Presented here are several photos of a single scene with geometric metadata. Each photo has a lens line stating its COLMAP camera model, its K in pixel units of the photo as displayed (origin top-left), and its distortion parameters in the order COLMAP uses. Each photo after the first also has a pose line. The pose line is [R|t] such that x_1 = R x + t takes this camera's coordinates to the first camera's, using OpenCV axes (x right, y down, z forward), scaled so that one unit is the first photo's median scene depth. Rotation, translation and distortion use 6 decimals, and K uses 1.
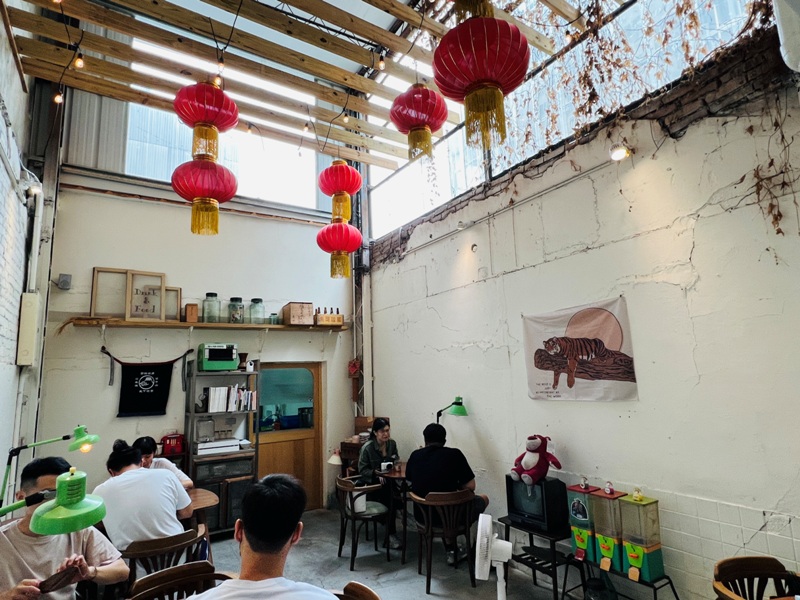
lens RADIAL K [[439.9, 0, 397.7], [0, 439.9, 307.1], [0, 0, 1]] dist [-0.006410, -0.000740]
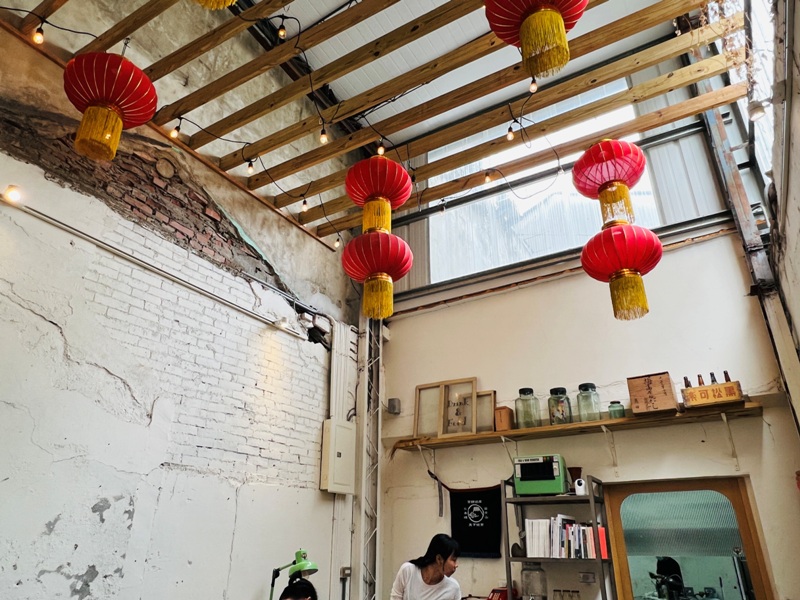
lens RADIAL K [[551.8, 0, 399.6], [0, 551.8, 293.1], [0, 0, 1]] dist [-0.000302, -0.002164]
pose [[0.433295, -0.346497, -0.831983, 0.349905], [0.124779, 0.937314, -0.325380, 0.100133], [0.892572, 0.037172, 0.449369, 0.382849]]
